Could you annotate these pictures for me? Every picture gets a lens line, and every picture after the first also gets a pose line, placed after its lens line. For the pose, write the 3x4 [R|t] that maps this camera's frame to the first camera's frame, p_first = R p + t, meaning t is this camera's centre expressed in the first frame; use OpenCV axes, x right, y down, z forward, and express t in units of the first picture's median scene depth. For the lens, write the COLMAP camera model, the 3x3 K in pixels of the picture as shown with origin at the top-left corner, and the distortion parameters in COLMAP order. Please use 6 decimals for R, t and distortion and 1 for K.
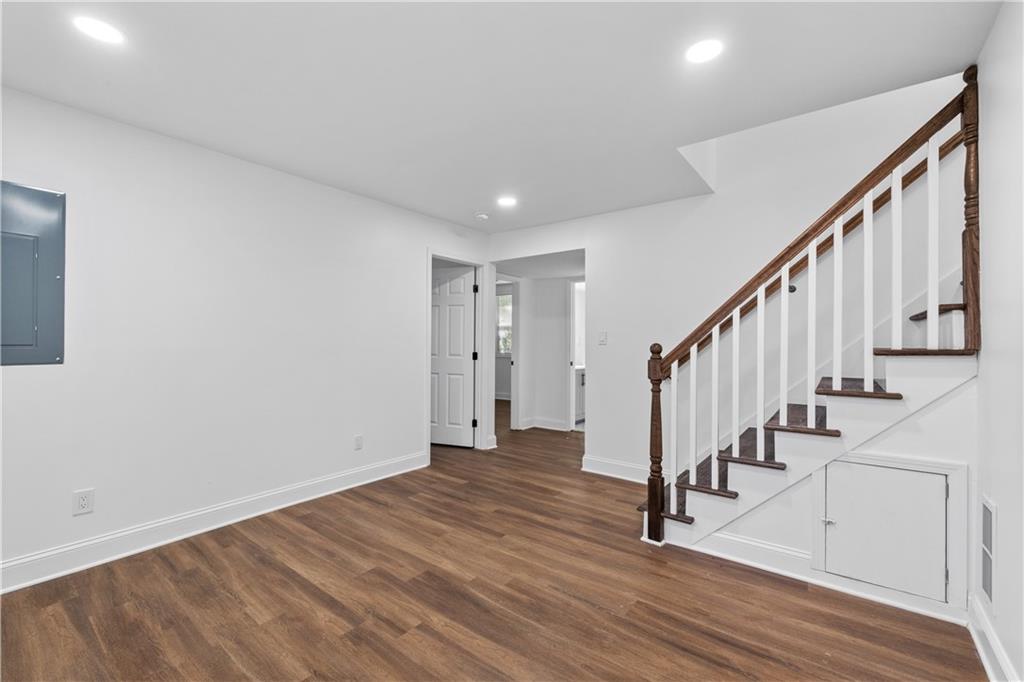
lens RADIAL K [[427.1, 0, 515.4], [0, 427.1, 341.6], [0, 0, 1]] dist [-0.002592, 0.000037]
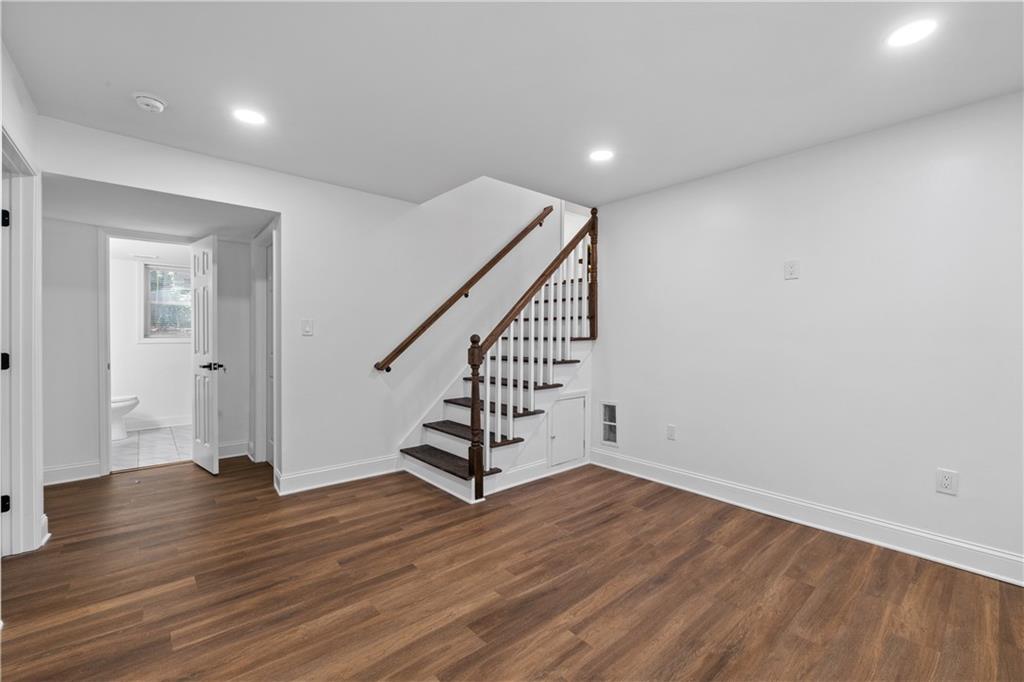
lens RADIAL K [[427.1, 0, 522.4], [0, 427.1, 339.7], [0, 0, 1]] dist [-0.002592, 0.000037]
pose [[0.188239, -0.012727, 0.982041, -0.910433], [-0.007608, 0.999867, 0.014416, 0.001654], [-0.982094, -0.010185, 0.188117, 0.730193]]
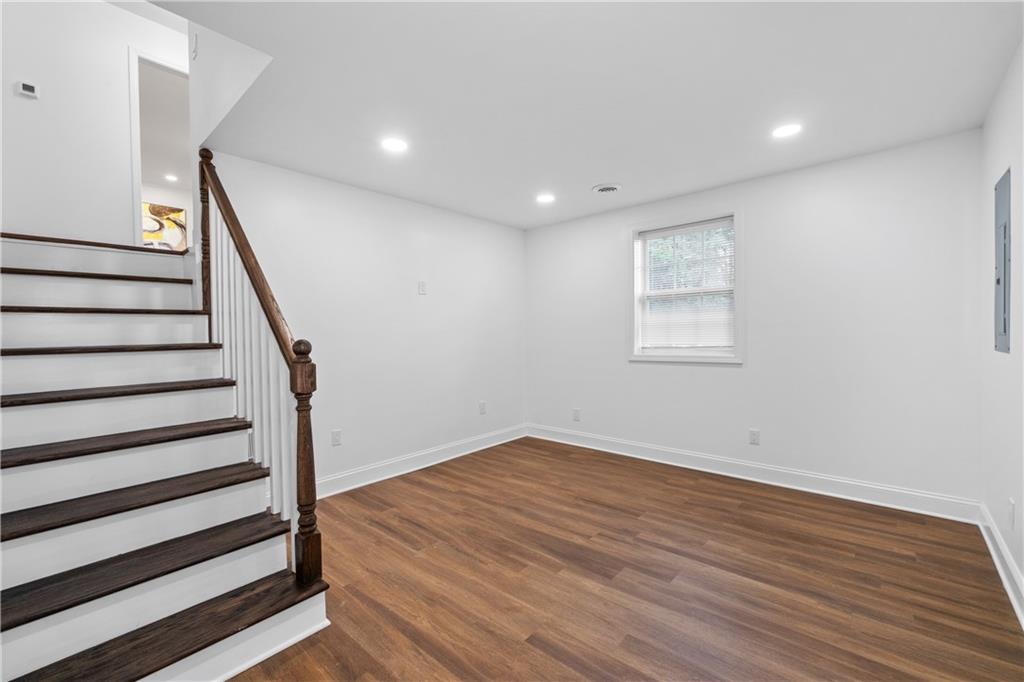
lens RADIAL K [[427.1, 0, 511.1], [0, 427.1, 339.1], [0, 0, 1]] dist [-0.002592, 0.000037]
pose [[-0.996899, 0.010434, 0.077995, -0.064280], [0.011707, 0.999805, 0.015887, -0.004360], [-0.077814, 0.016750, -0.996827, 1.861856]]
